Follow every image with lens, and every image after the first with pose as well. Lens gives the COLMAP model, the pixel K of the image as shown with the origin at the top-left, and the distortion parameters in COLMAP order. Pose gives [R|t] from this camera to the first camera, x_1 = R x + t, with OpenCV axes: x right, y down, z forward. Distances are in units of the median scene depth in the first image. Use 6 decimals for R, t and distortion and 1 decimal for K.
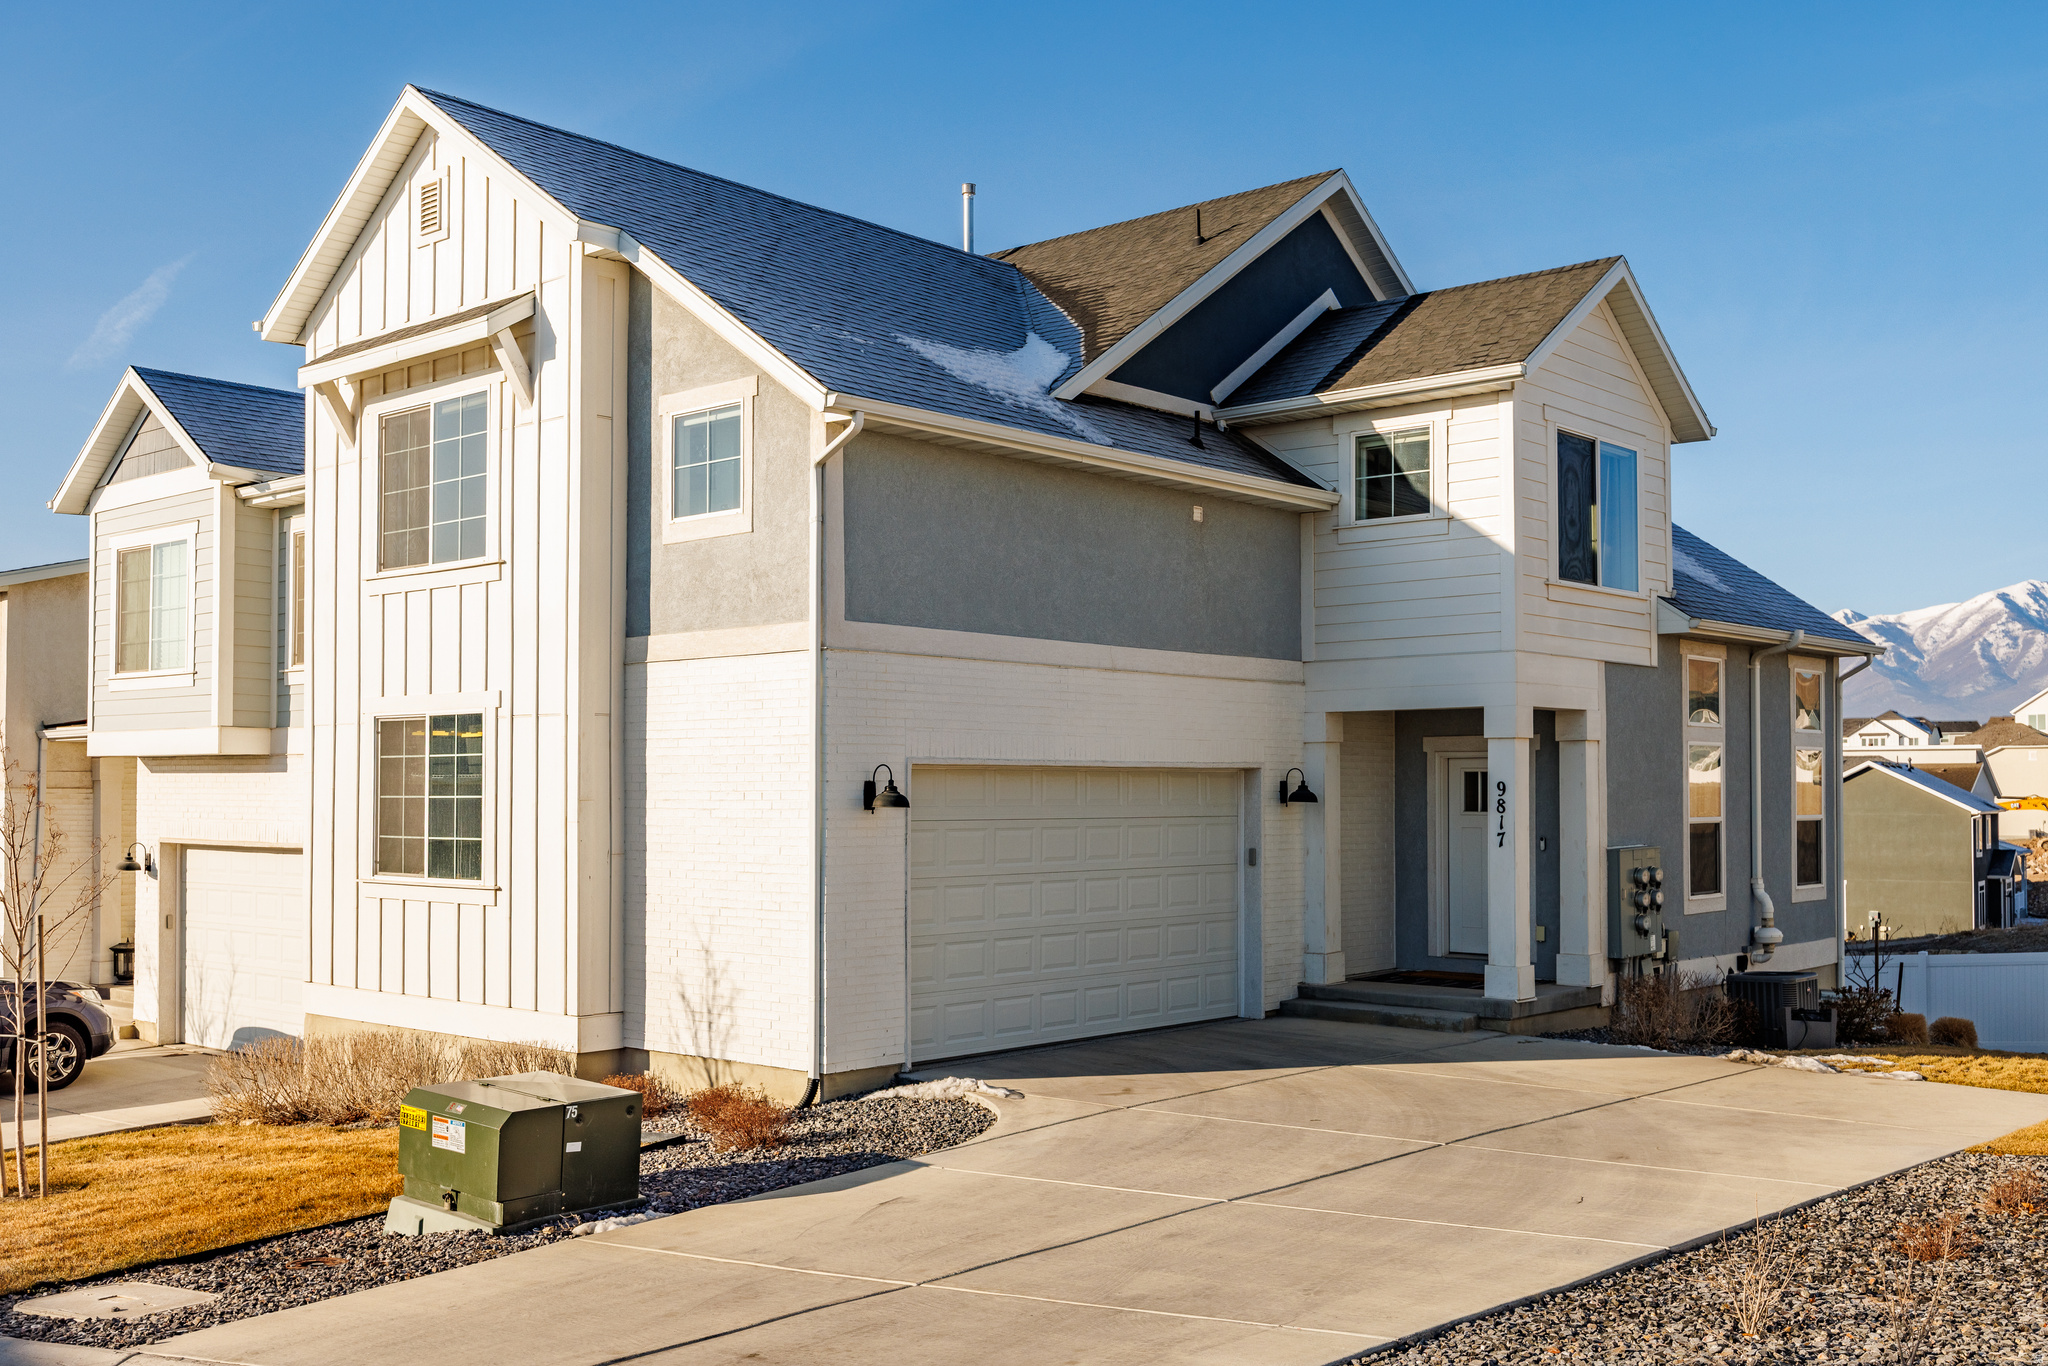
lens RADIAL K [[1983.0, 0, 1024.0], [0, 1983.0, 683.0], [0, 0, 1]] dist [-0.008561, 0.007699]
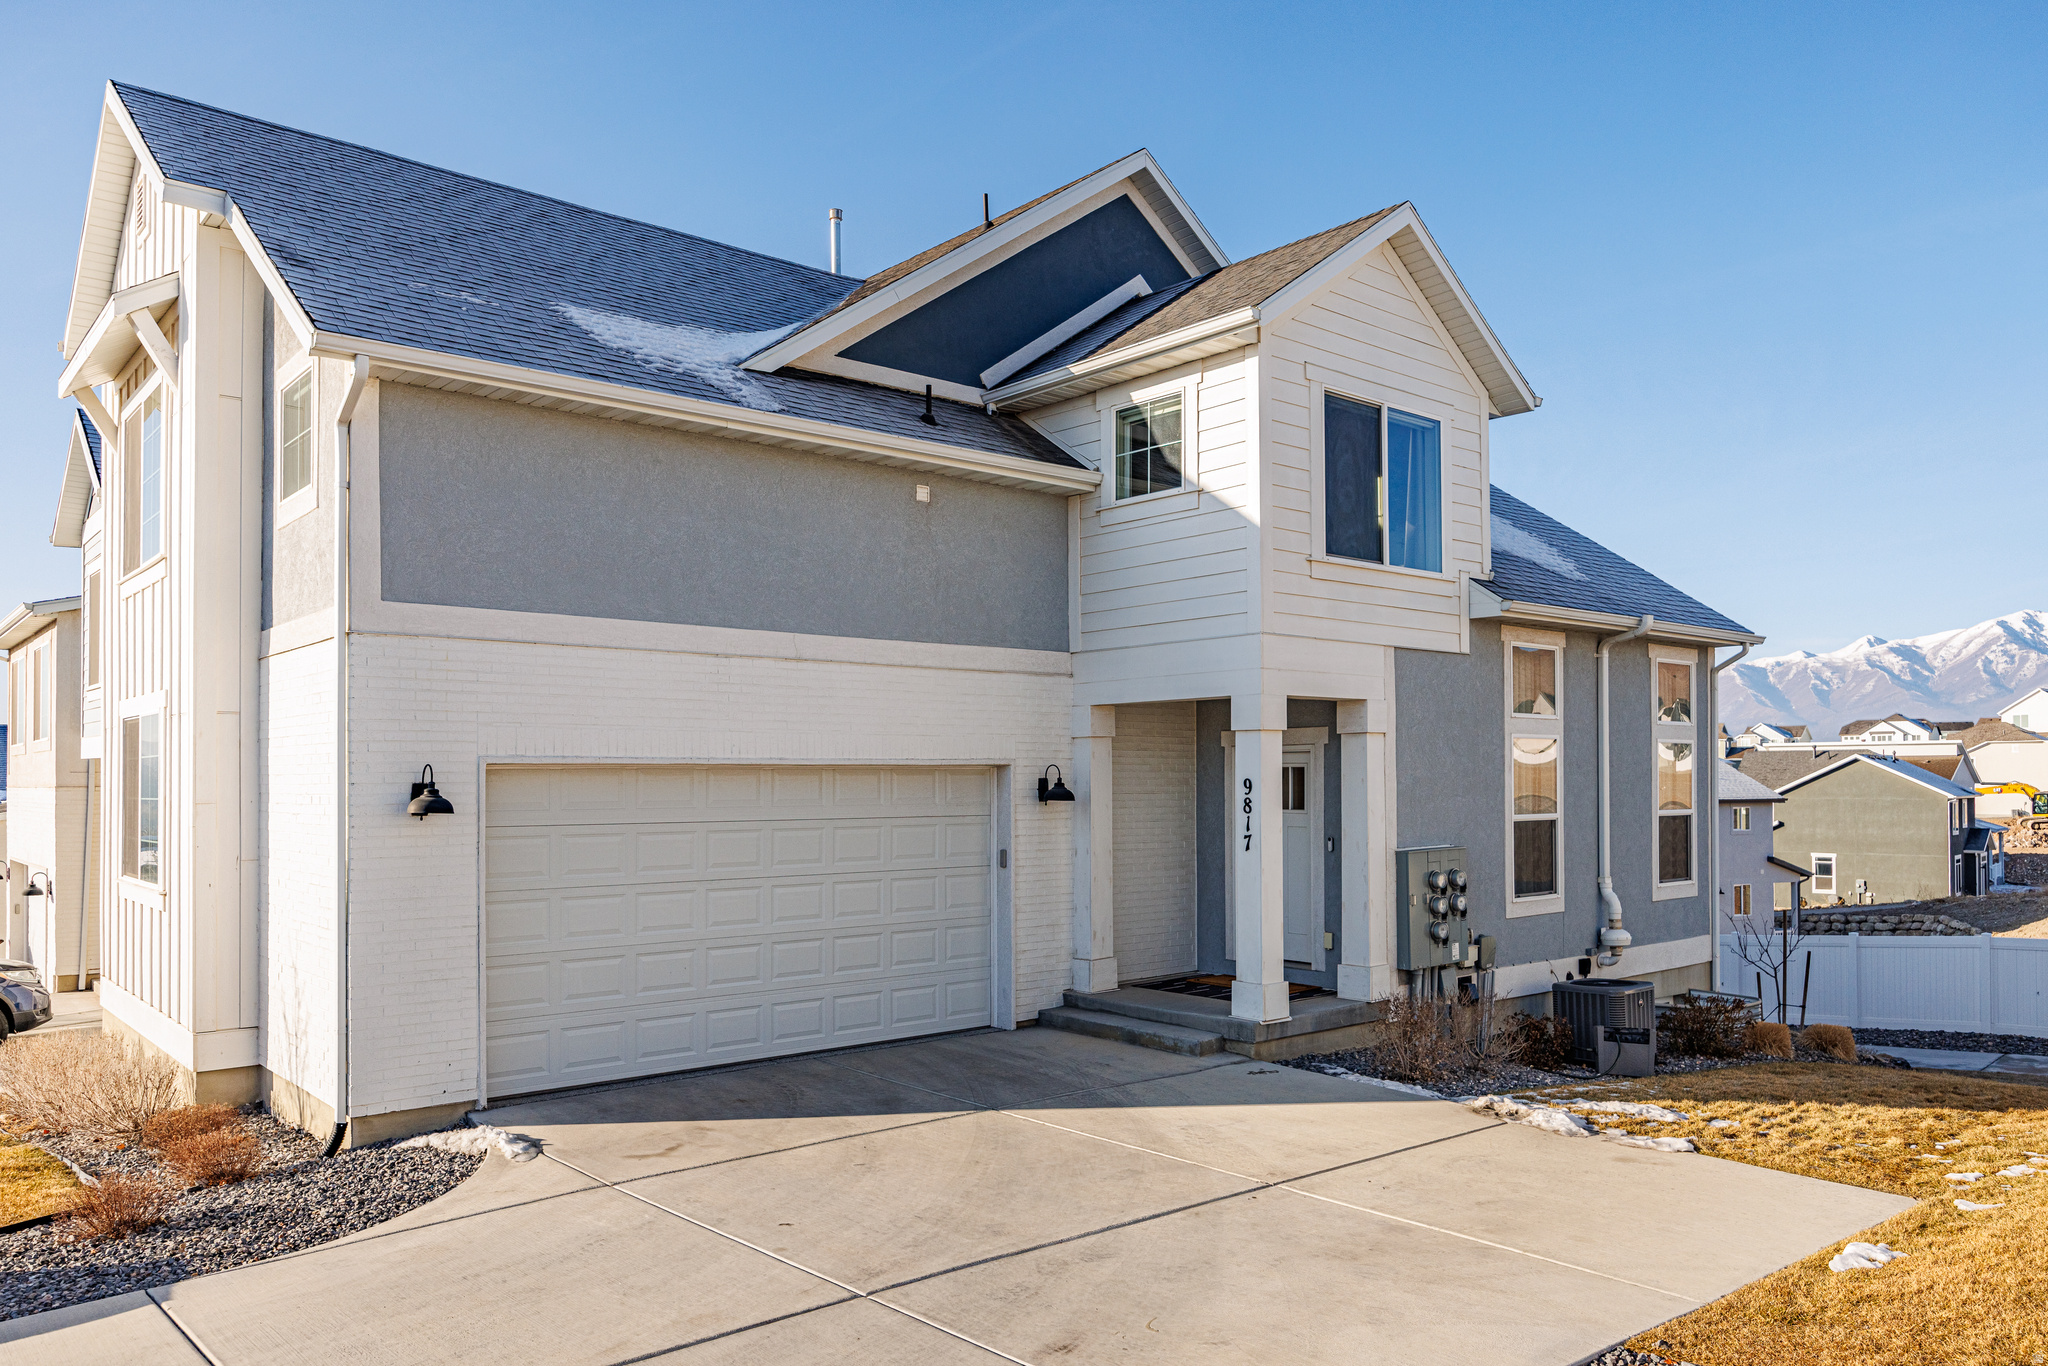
lens RADIAL K [[1441.7, 0, 1024.1], [0, 1441.7, 725.6], [0, 0, 1]] dist [-0.004779, -0.002411]
pose [[0.990350, -0.009365, -0.138271, 0.216818], [0.011605, 0.999814, 0.015406, 0.013501], [0.138101, -0.016862, 0.990275, 0.315509]]
